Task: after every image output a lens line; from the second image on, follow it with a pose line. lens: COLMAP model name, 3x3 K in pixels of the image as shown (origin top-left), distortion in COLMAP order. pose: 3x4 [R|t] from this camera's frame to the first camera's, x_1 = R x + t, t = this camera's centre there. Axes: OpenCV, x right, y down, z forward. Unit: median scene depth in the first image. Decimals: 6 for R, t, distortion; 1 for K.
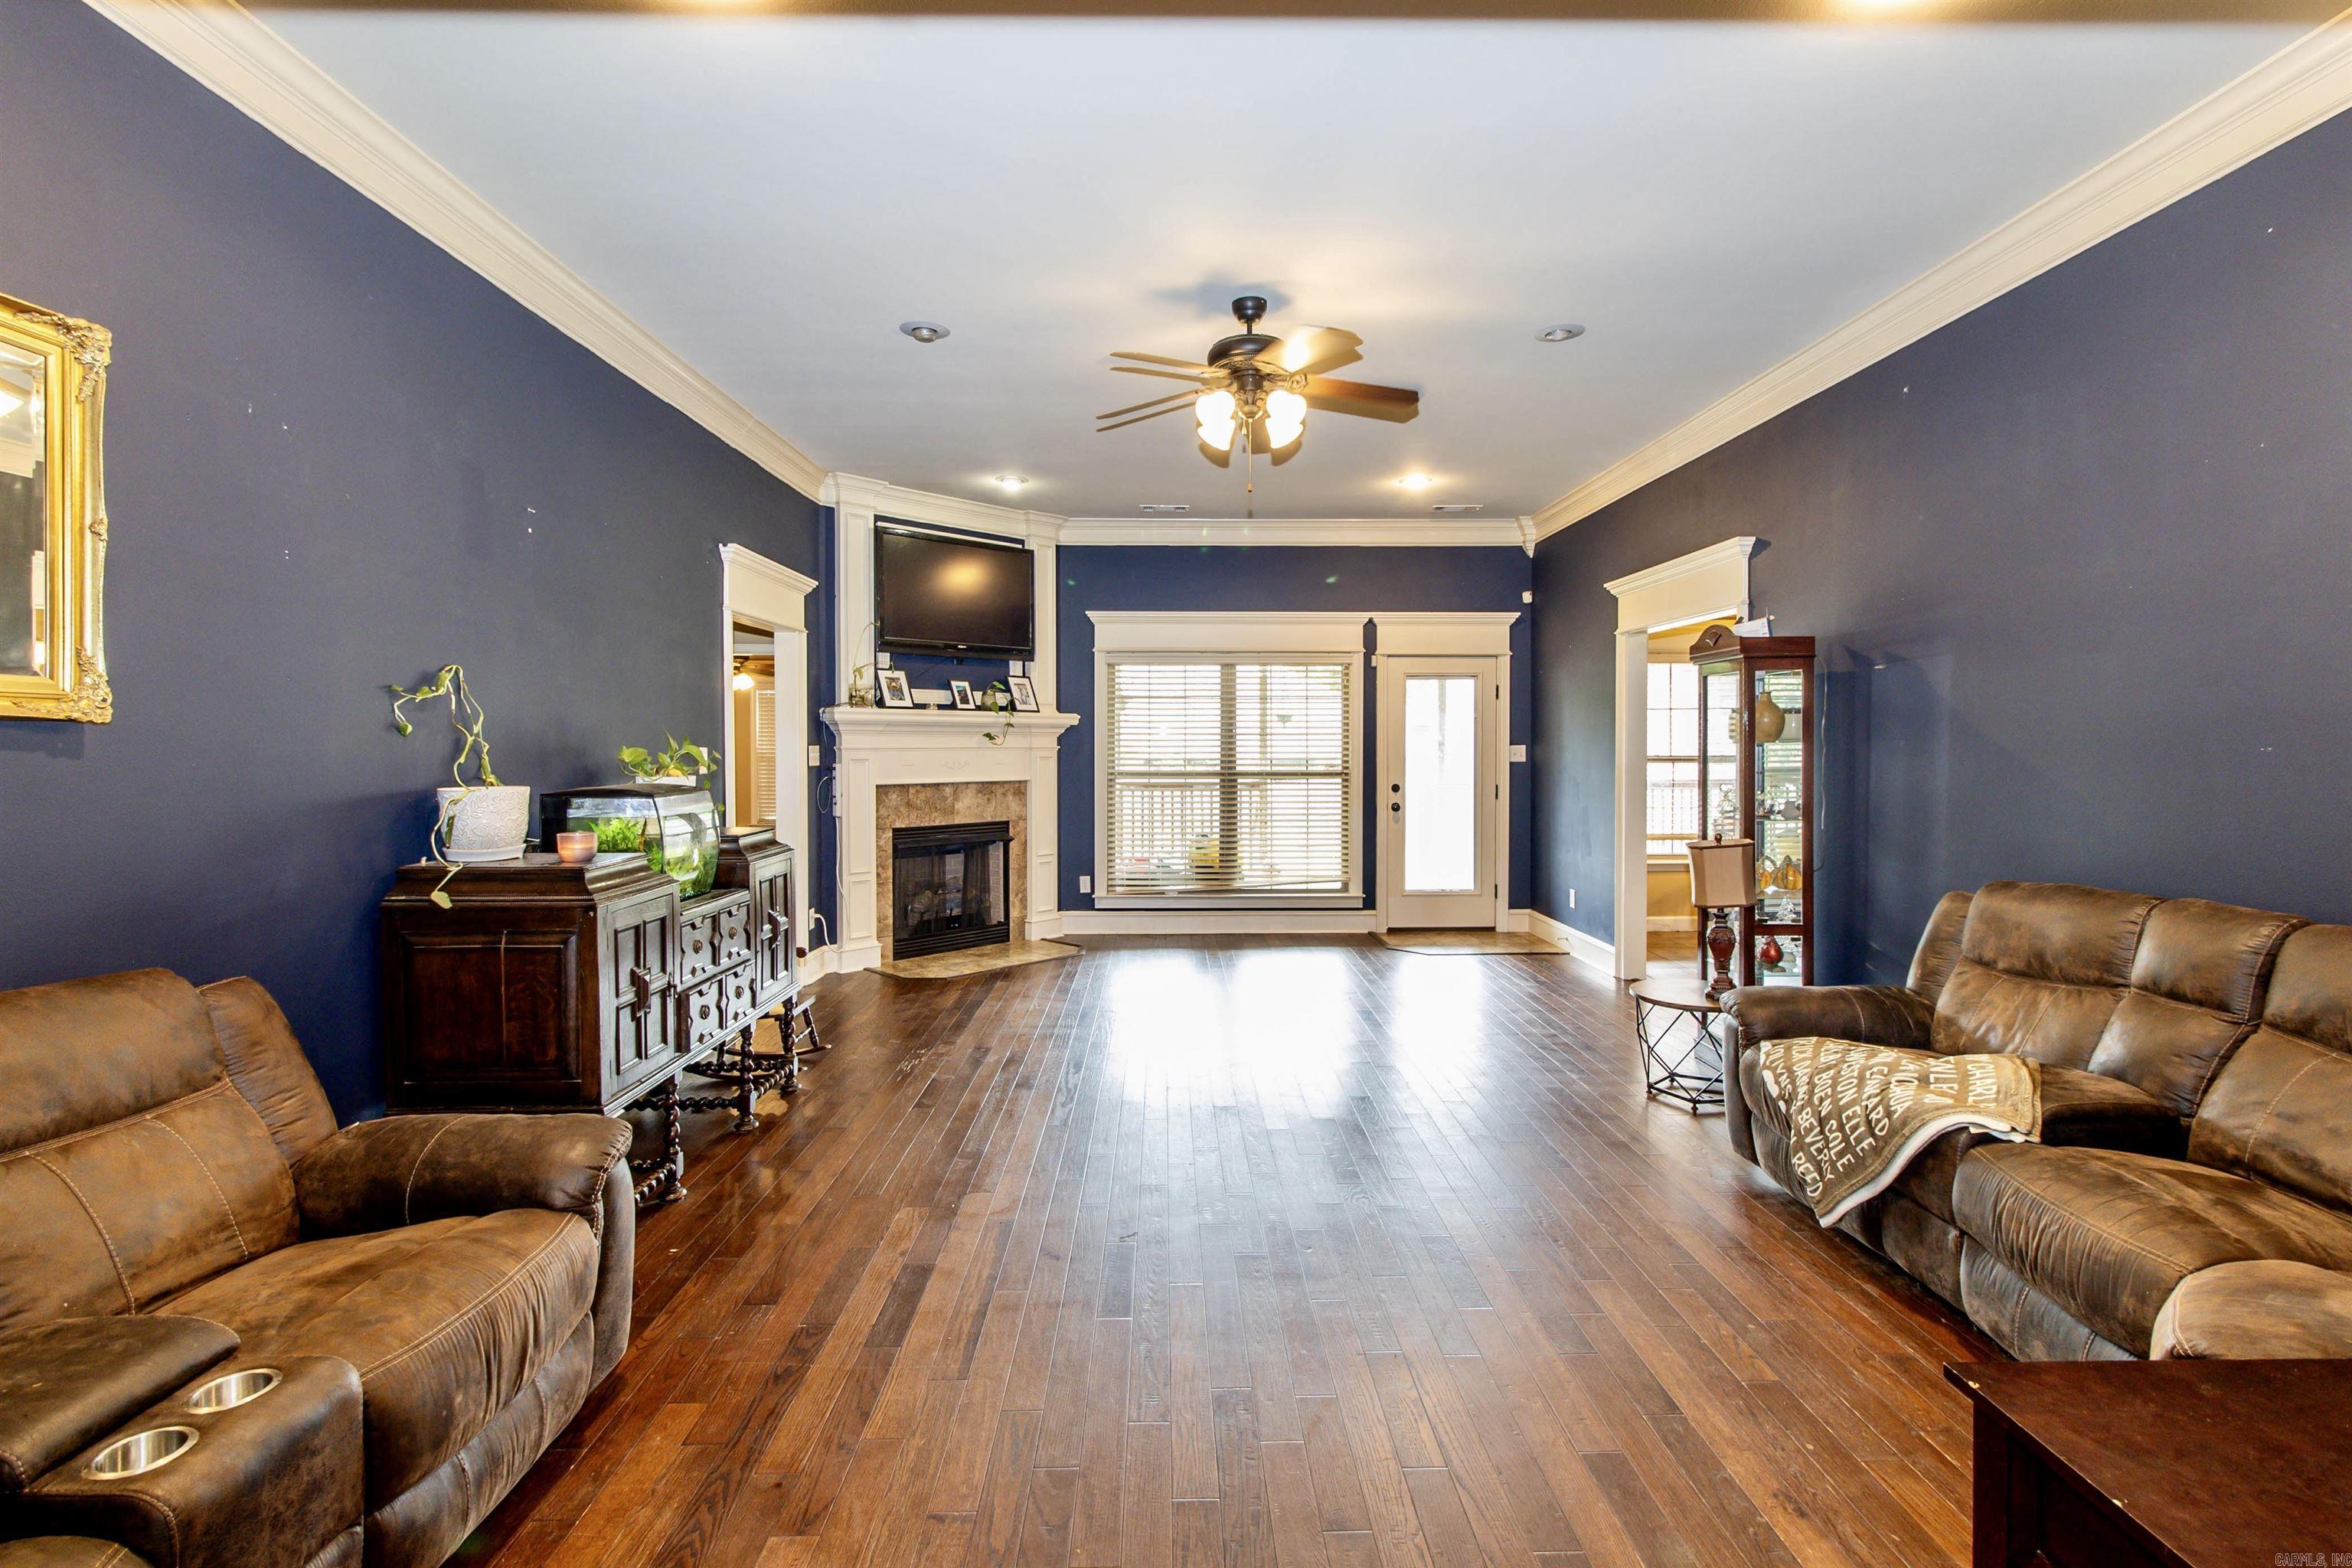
lens RADIAL K [[1074.7, 0, 1186.2], [0, 1074.7, 760.5], [0, 0, 1]] dist [-0.004968, -0.001482]
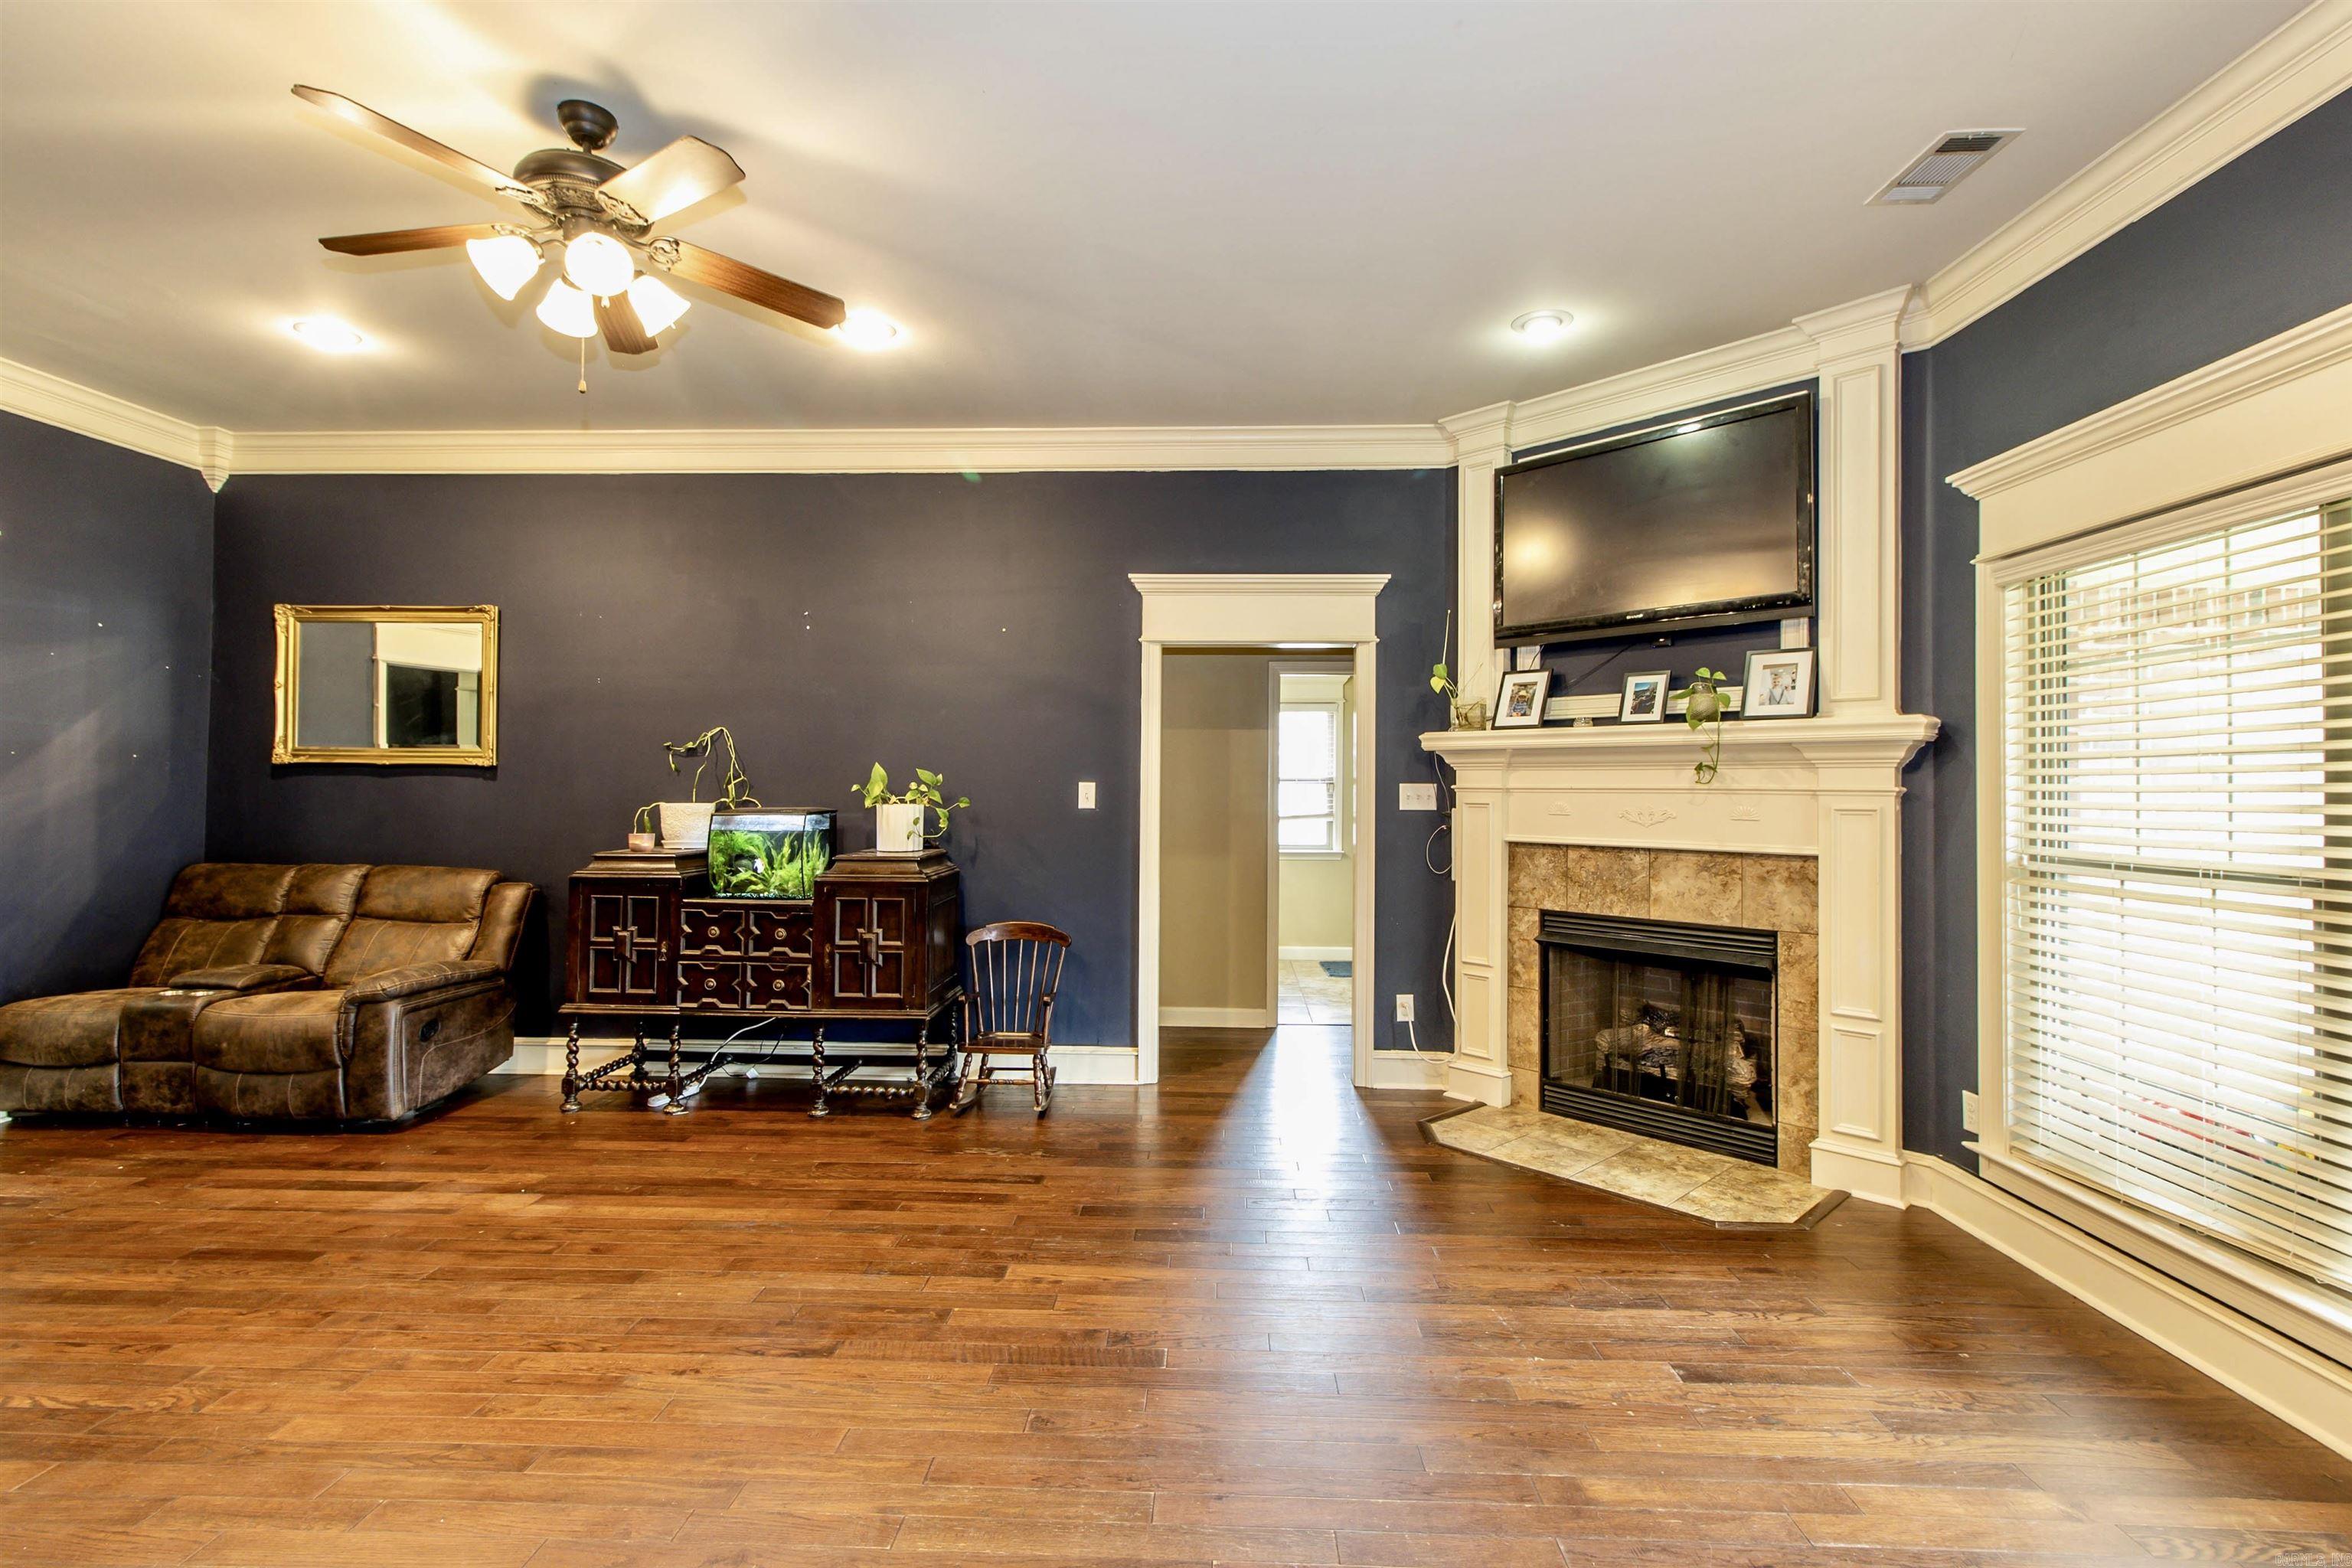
lens RADIAL K [[1074.7, 0, 1195.2], [0, 1074.7, 781.0], [0, 0, 1]] dist [-0.004968, -0.001482]
pose [[-0.050307, -0.009790, -0.998686, 0.390655], [-0.020712, 0.999747, -0.008757, -0.005816], [0.998519, 0.020244, -0.050497, 0.794875]]
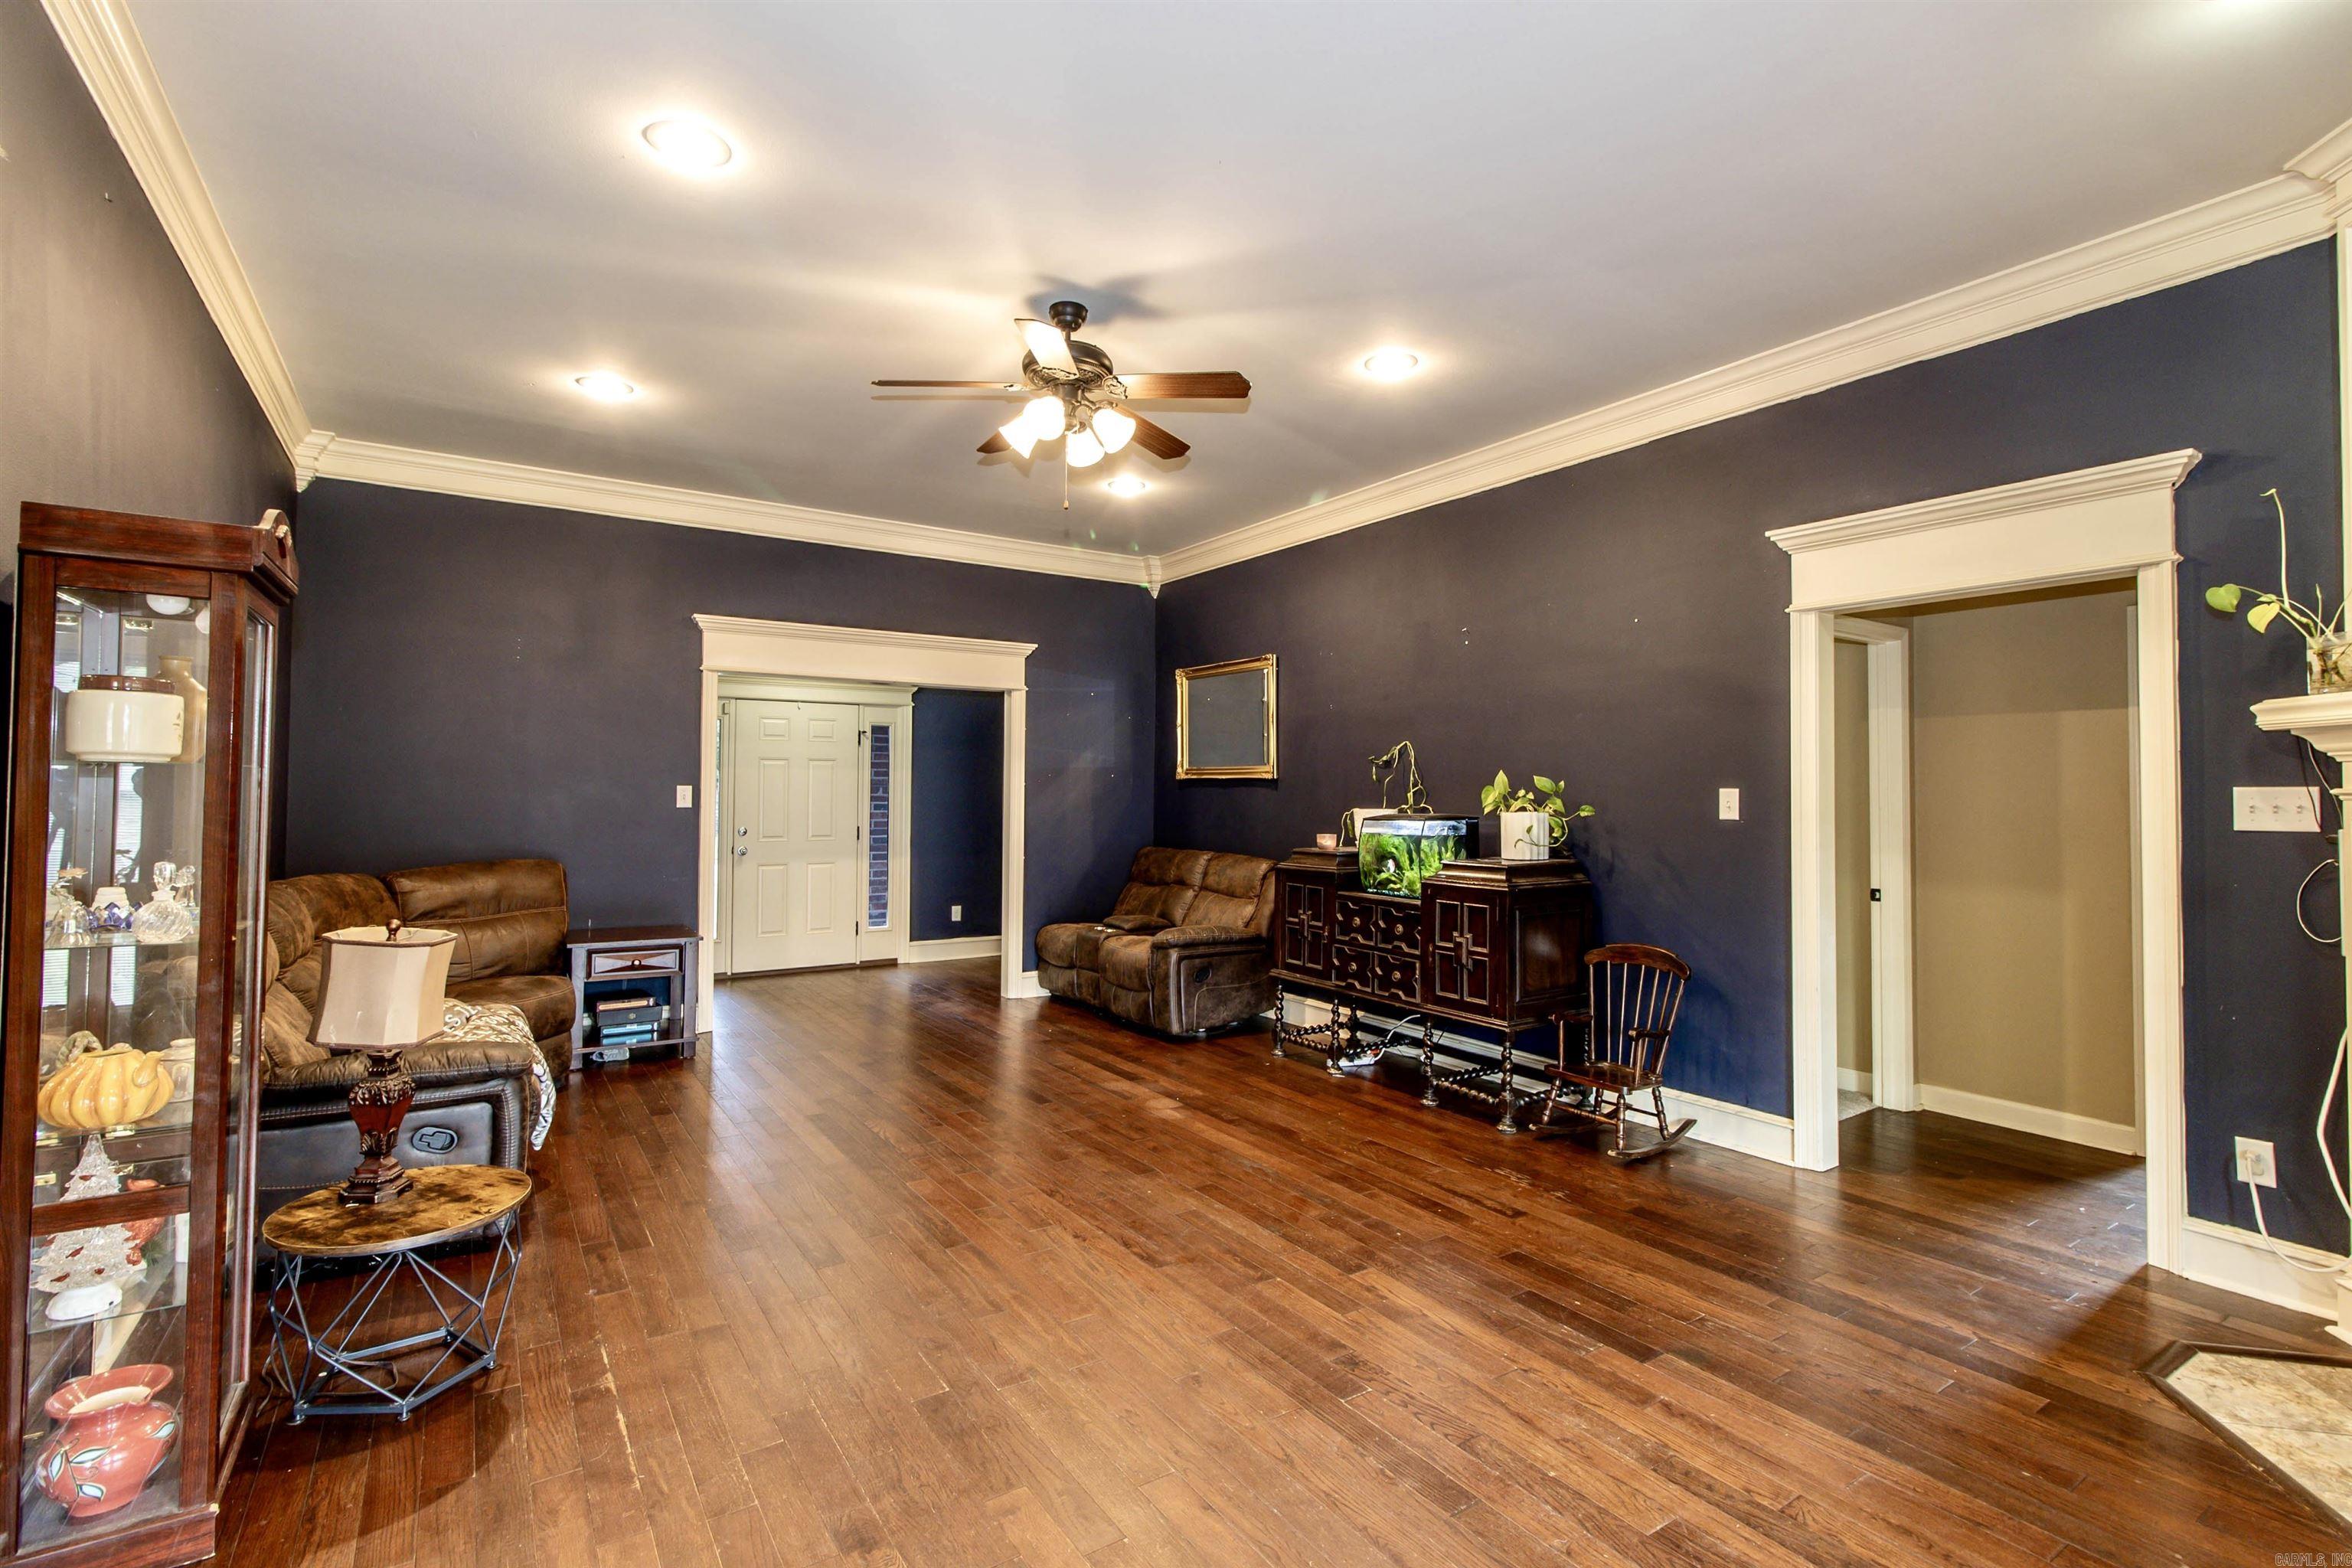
lens RADIAL K [[1074.7, 0, 1170.6], [0, 1074.7, 781.5], [0, 0, 1]] dist [-0.004968, -0.001482]
pose [[-0.845860, -0.011872, -0.533272, 0.264959], [-0.014090, 0.999901, 0.000088, -0.009190], [0.533218, 0.007588, -0.845944, 1.022710]]
